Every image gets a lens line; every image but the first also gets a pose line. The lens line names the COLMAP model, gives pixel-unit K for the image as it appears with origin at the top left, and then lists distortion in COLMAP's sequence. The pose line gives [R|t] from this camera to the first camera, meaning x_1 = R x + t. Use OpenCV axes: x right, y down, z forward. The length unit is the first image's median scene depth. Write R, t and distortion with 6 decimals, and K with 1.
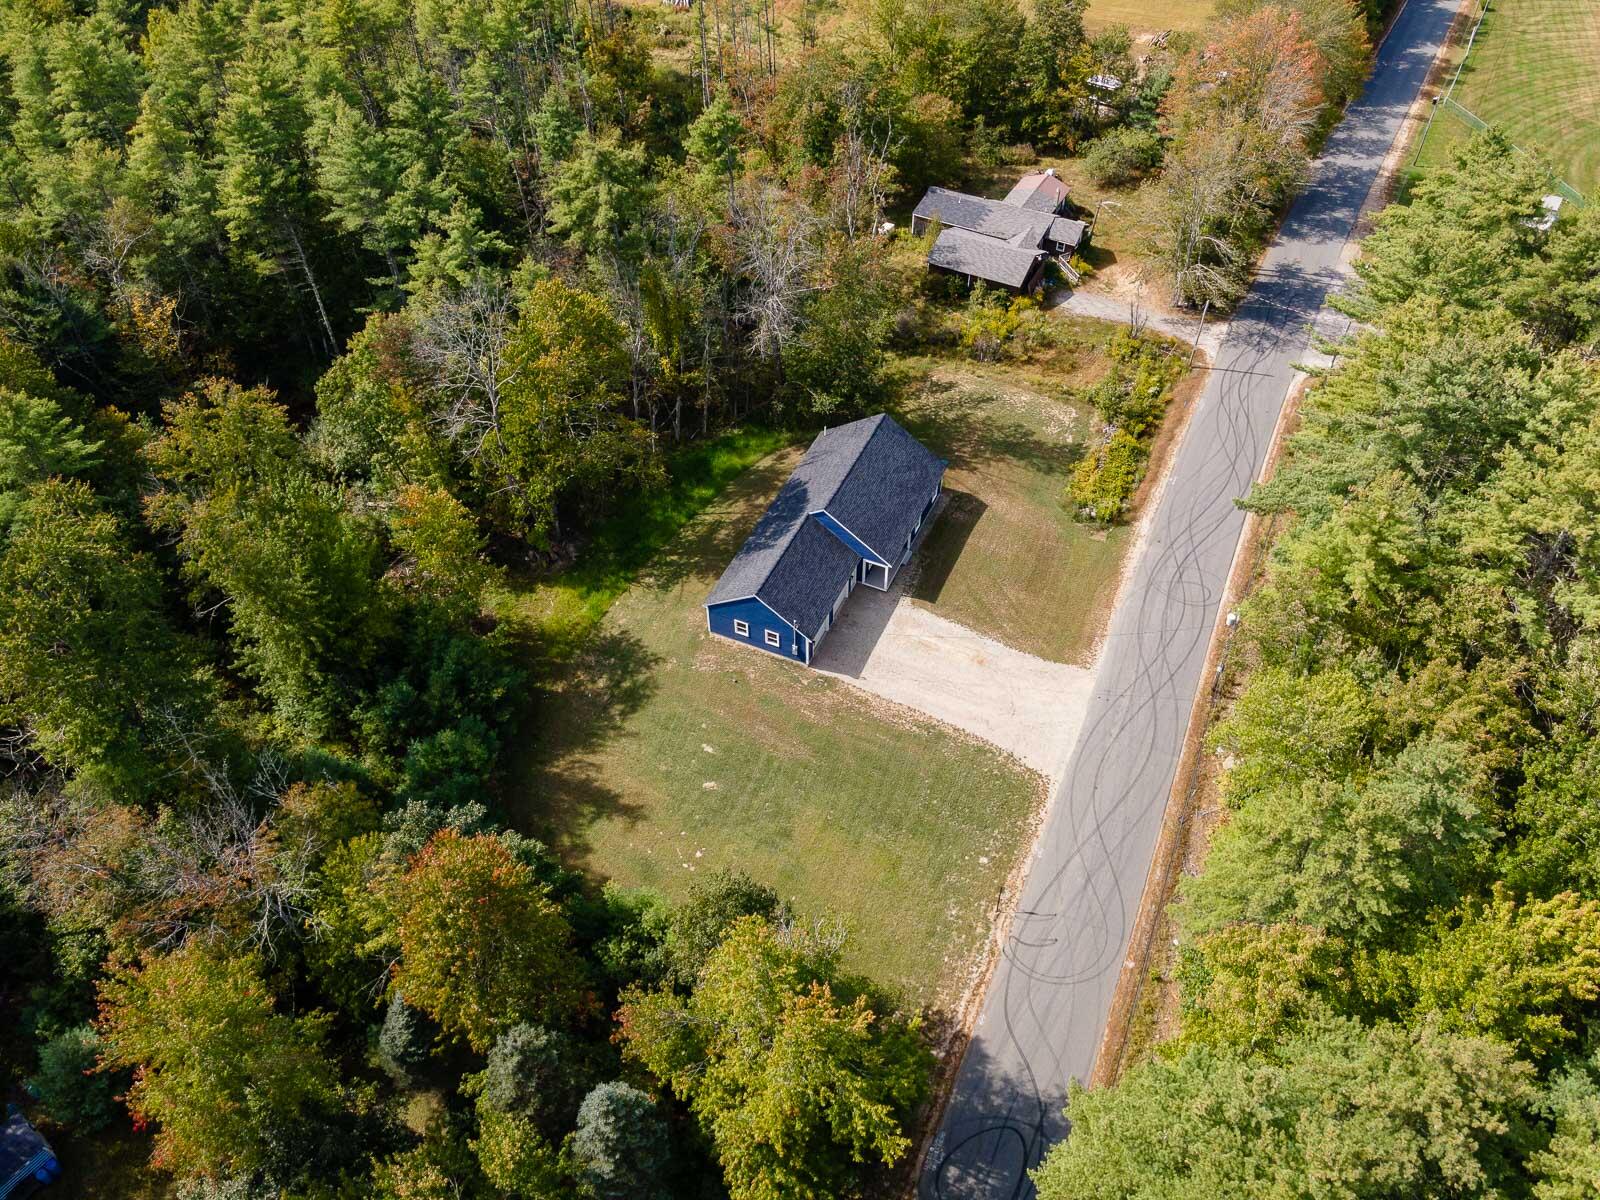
lens RADIAL K [[1180.7, 0, 800.0], [0, 1180.7, 600.0], [0, 0, 1]] dist [0.005922, 0.005172]
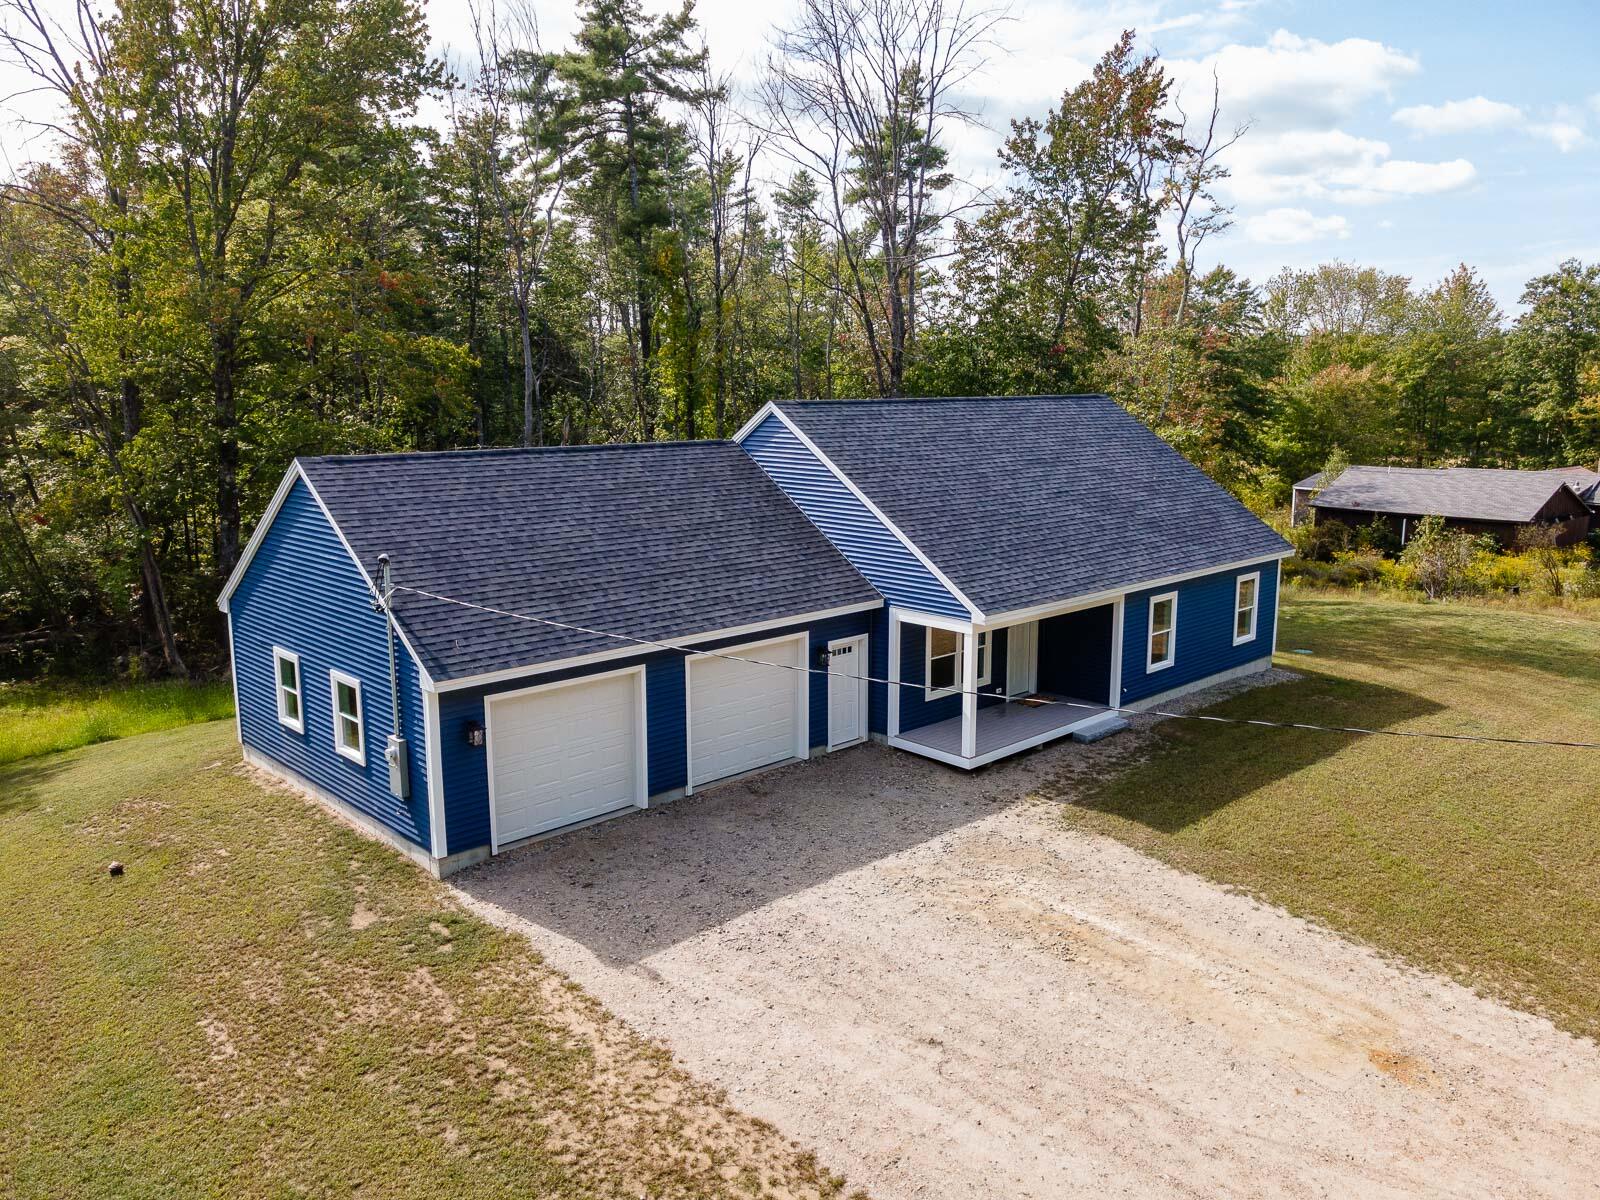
lens RADIAL K [[1185.1, 0, 800.0], [0, 1185.1, 600.0], [0, 0, 1]] dist [-0.017138, 0.048163]
pose [[0.926511, 0.062006, -0.371123, 0.123558], [-0.268623, 0.799661, -0.537015, 0.100452], [0.263474, 0.597242, 0.757551, 0.756732]]
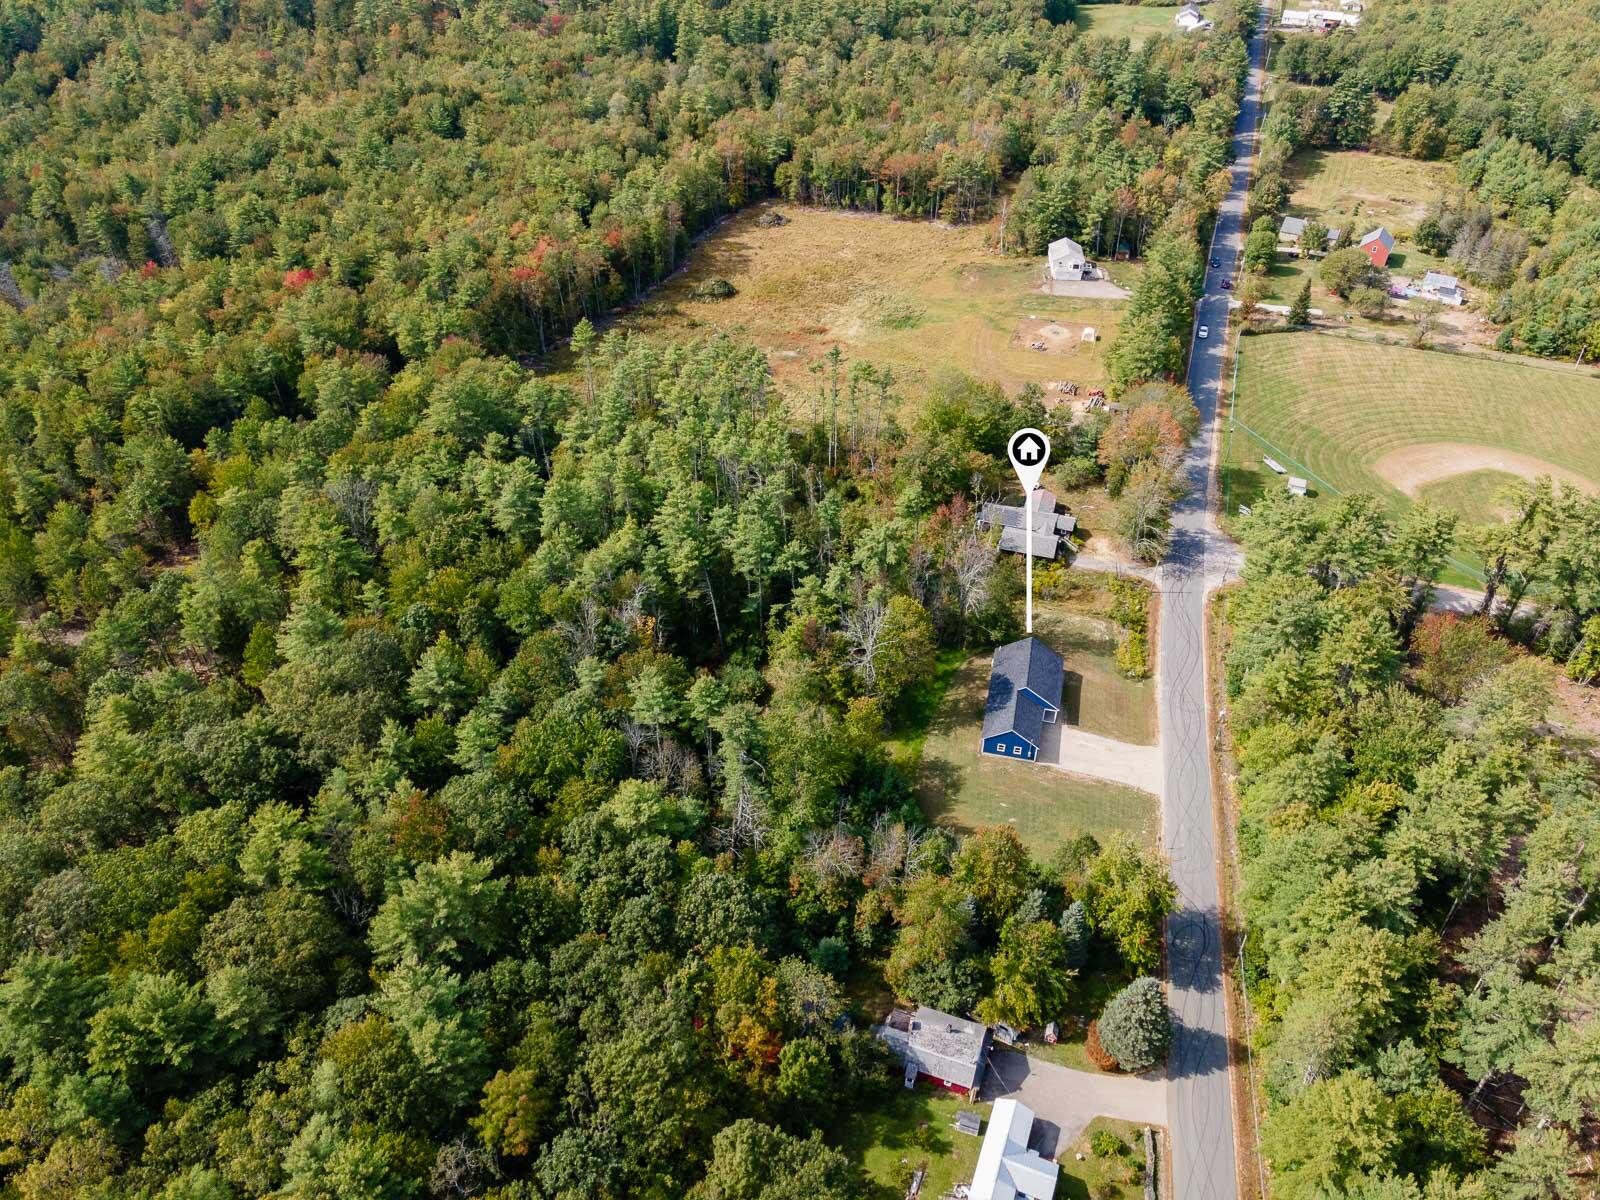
lens RADIAL K [[1185.1, 0, 800.0], [0, 1185.1, 600.0], [0, 0, 1]] dist [-0.017138, 0.048163]
pose [[0.980972, -0.105158, 0.163204, -0.654875], [0.128481, 0.981832, -0.139638, 0.012487], [-0.145555, 0.157950, 0.976660, -0.955749]]
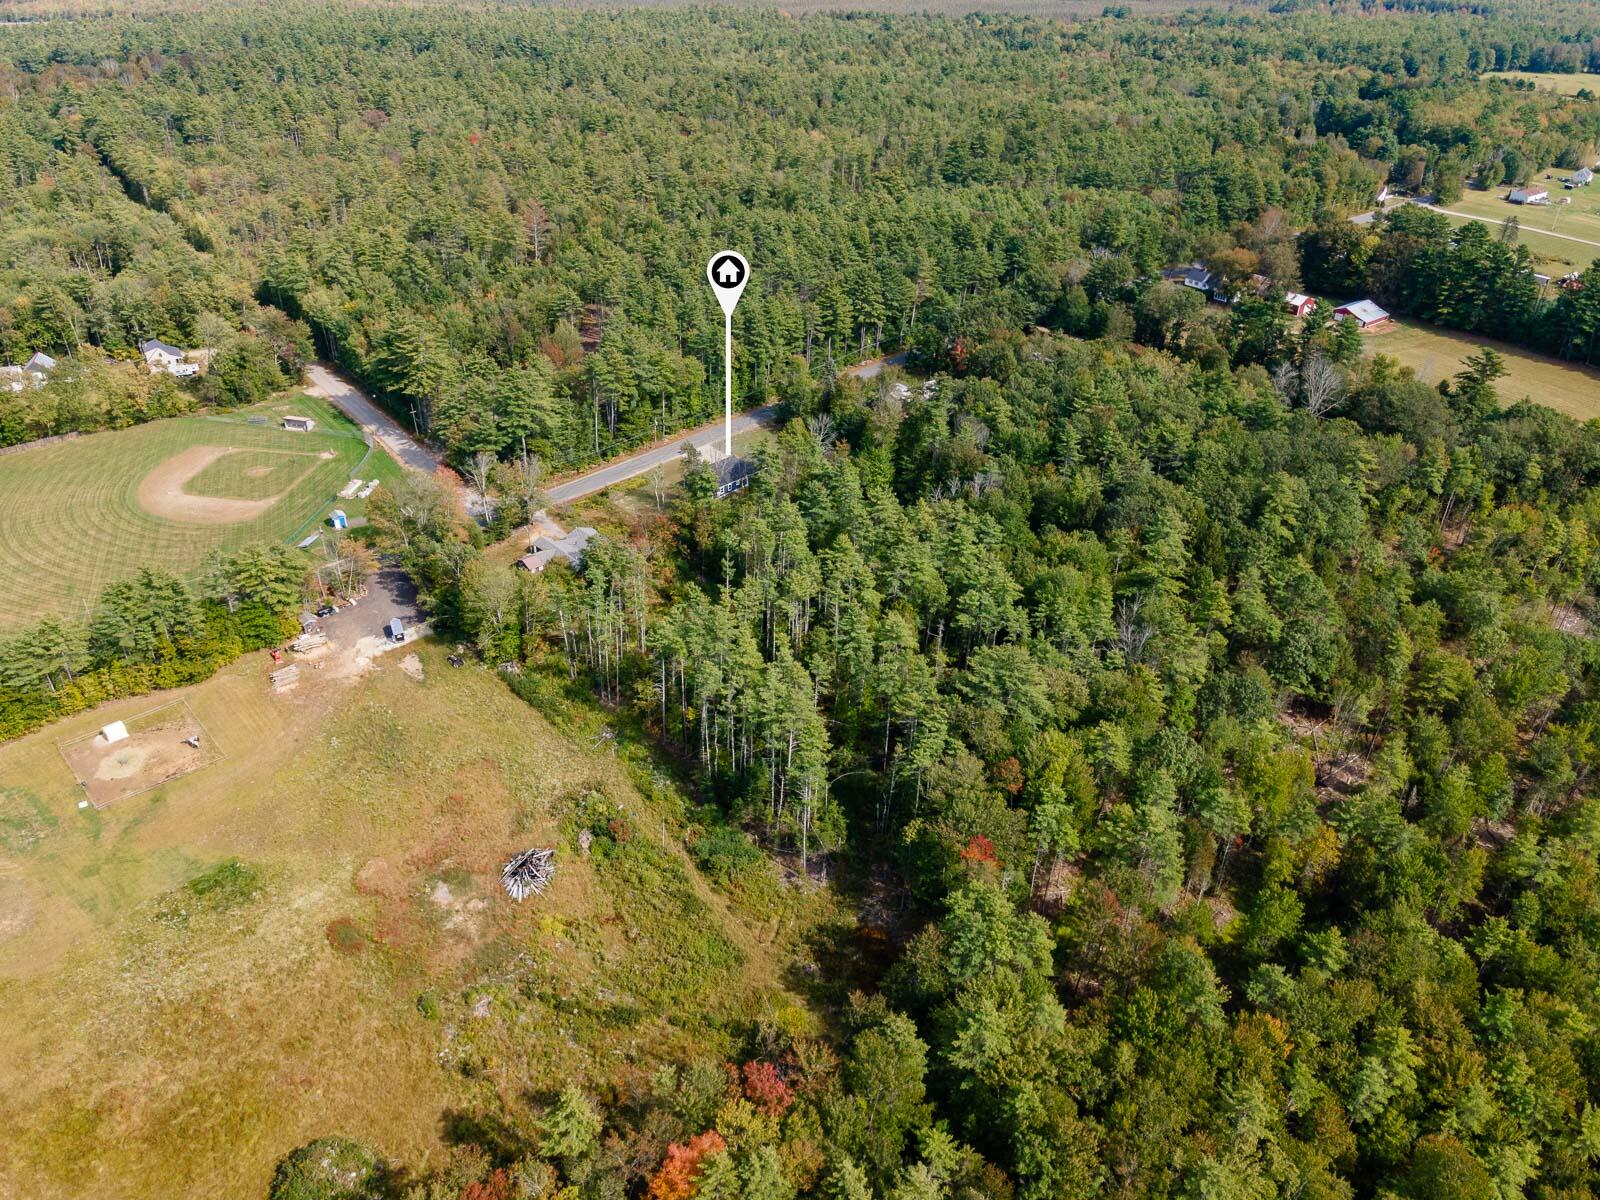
lens RADIAL K [[1180.7, 0, 800.0], [0, 1180.7, 600.0], [0, 0, 1]] dist [0.005922, 0.005172]
pose [[-0.941242, -0.184025, 0.283192, -1.128679], [0.238876, 0.230010, 0.943416, -2.960923], [-0.238749, 0.955631, -0.172536, 1.817796]]
